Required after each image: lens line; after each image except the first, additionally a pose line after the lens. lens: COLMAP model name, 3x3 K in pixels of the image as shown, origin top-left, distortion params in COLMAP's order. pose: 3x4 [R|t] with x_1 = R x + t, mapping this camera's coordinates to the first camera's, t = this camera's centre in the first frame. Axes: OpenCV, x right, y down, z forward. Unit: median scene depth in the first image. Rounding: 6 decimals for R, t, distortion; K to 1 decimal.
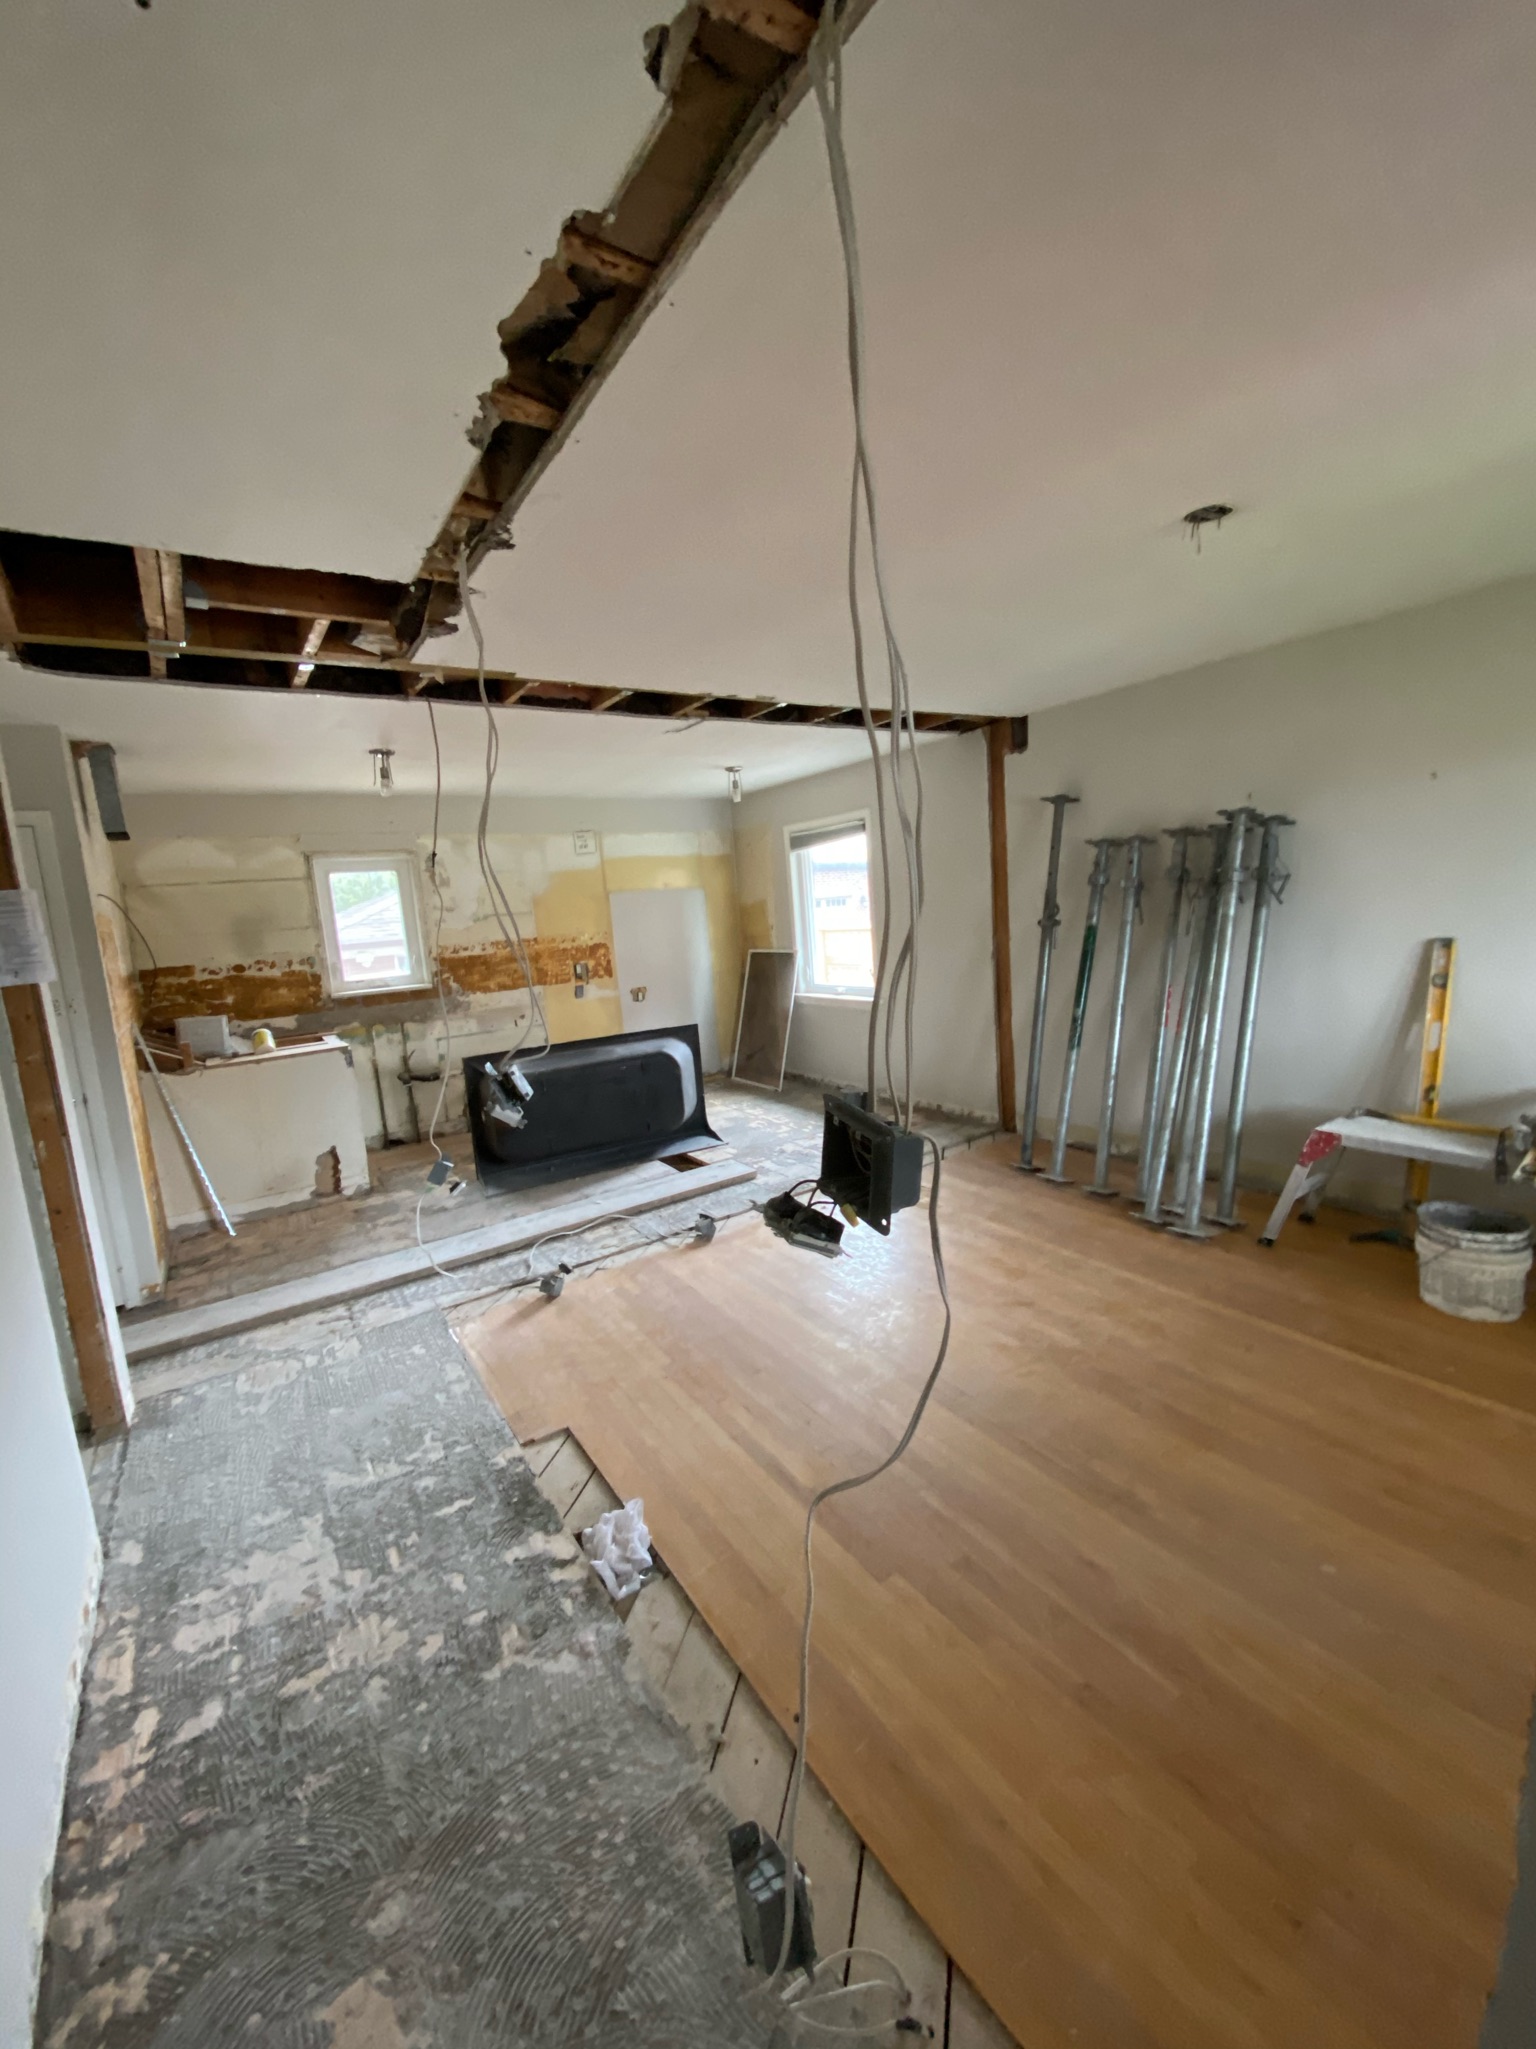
lens RADIAL K [[769.6, 0, 772.6], [0, 769.6, 1014.9], [0, 0, 1]] dist [-0.039575, -0.000117]
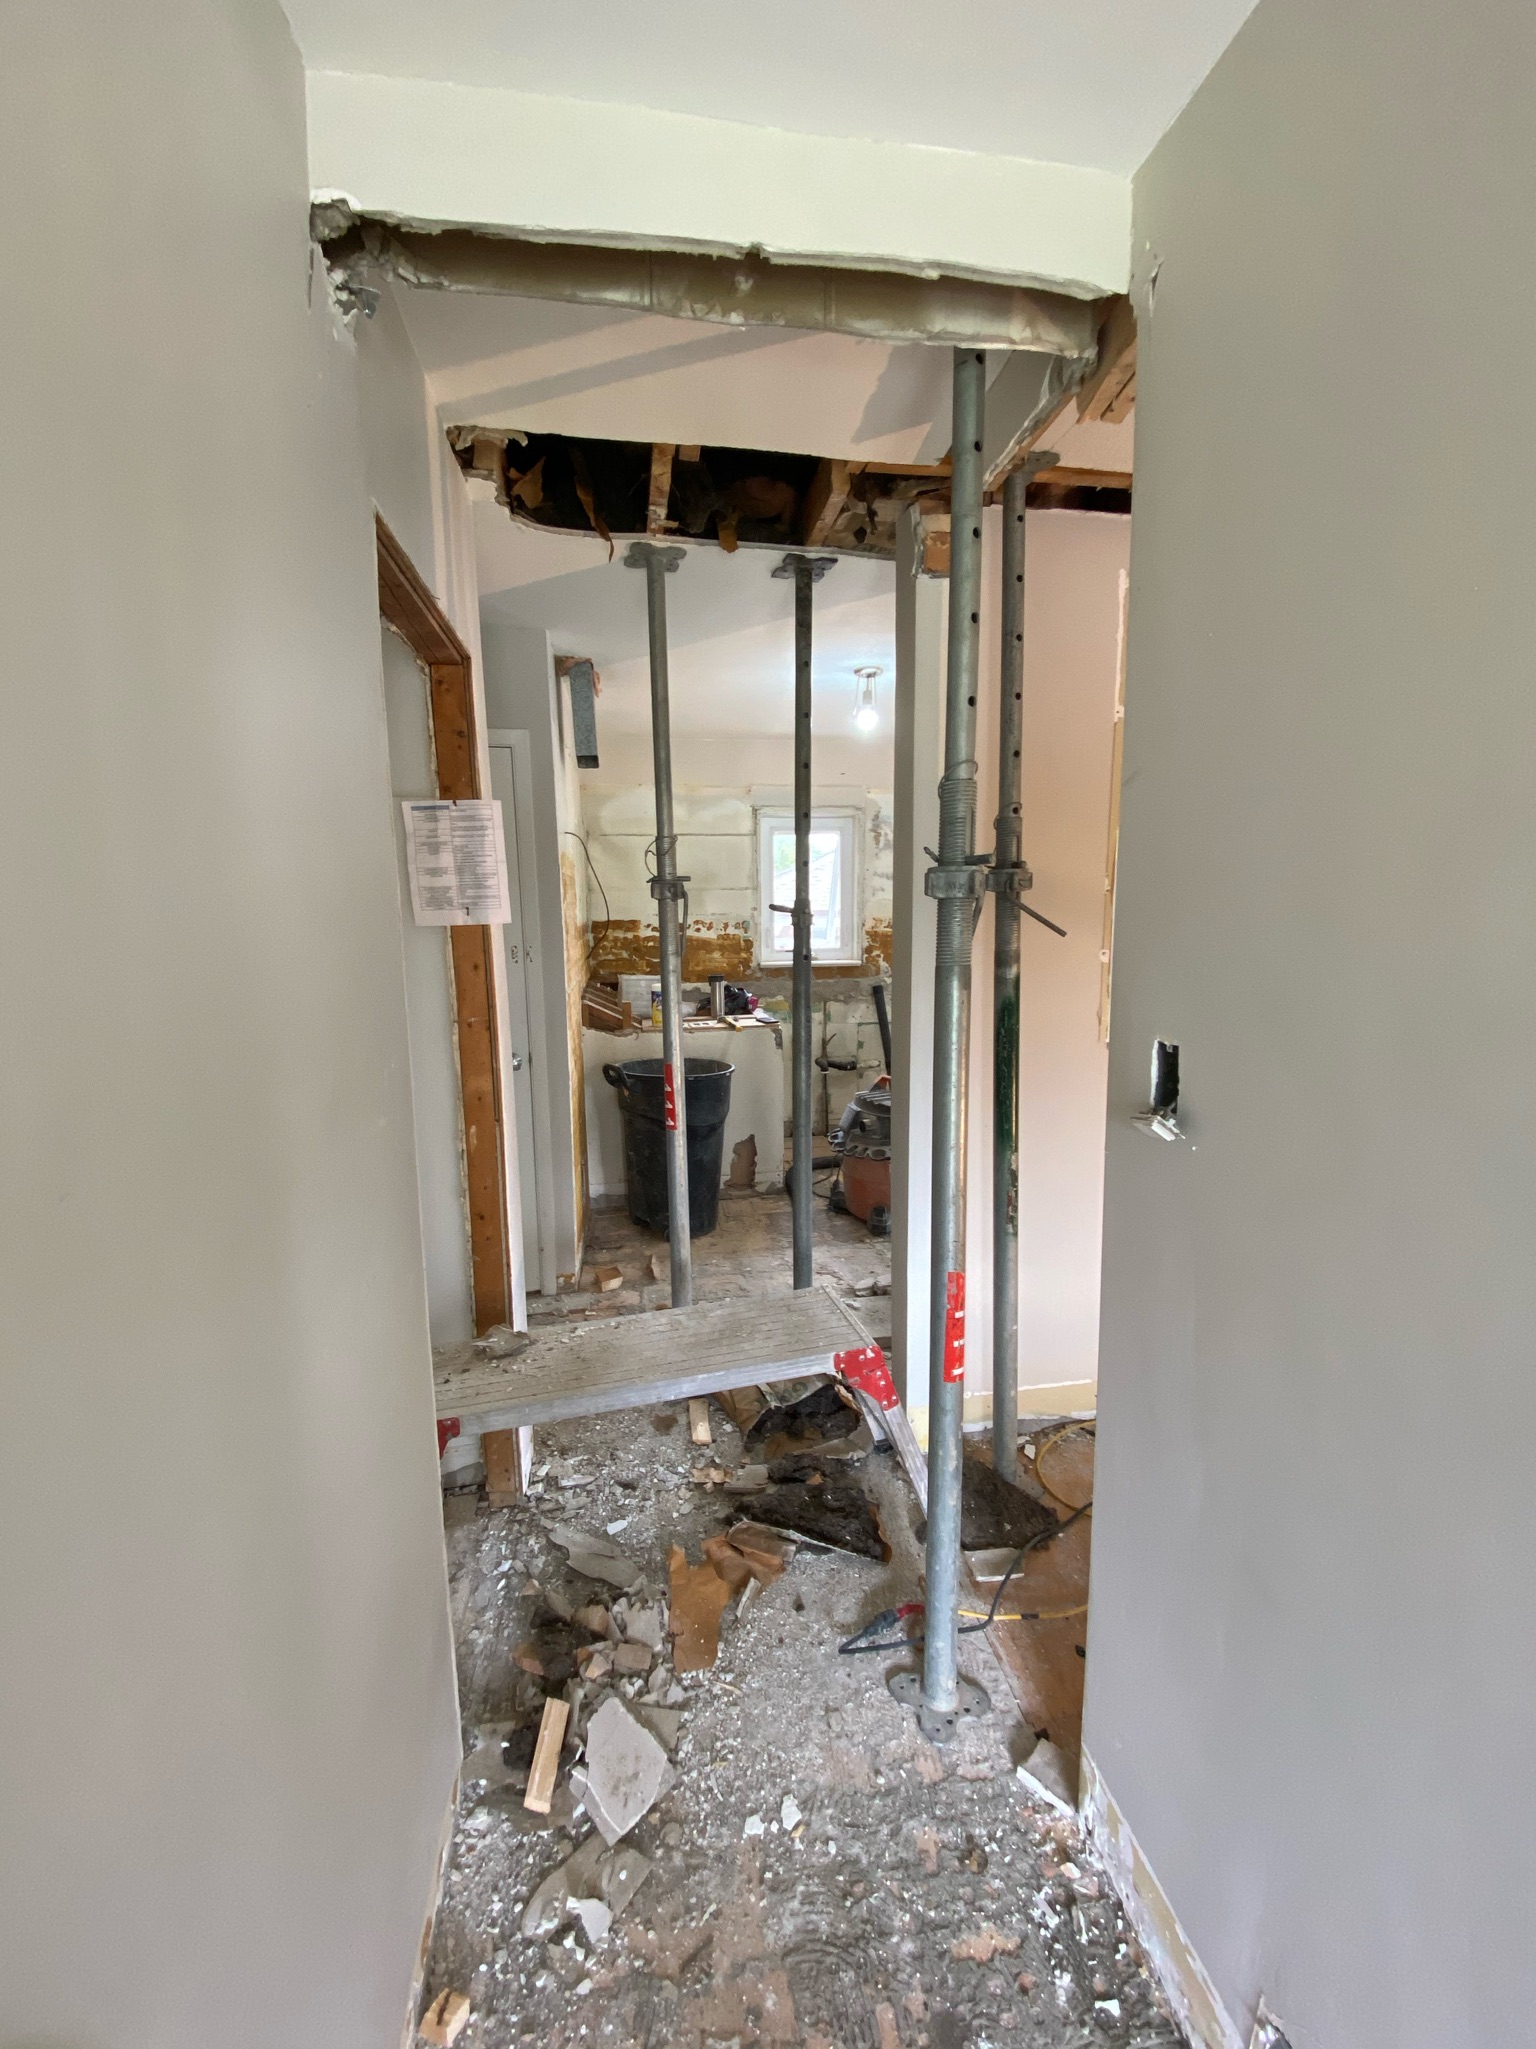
lens RADIAL K [[769.6, 0, 772.6], [0, 769.6, 1014.9], [0, 0, 1]] dist [-0.039575, -0.000117]
pose [[0.890071, 0.119314, -0.439929, -0.168932], [-0.111487, 0.992805, 0.043698, -0.007670], [0.441977, 0.010152, 0.896969, 0.190809]]
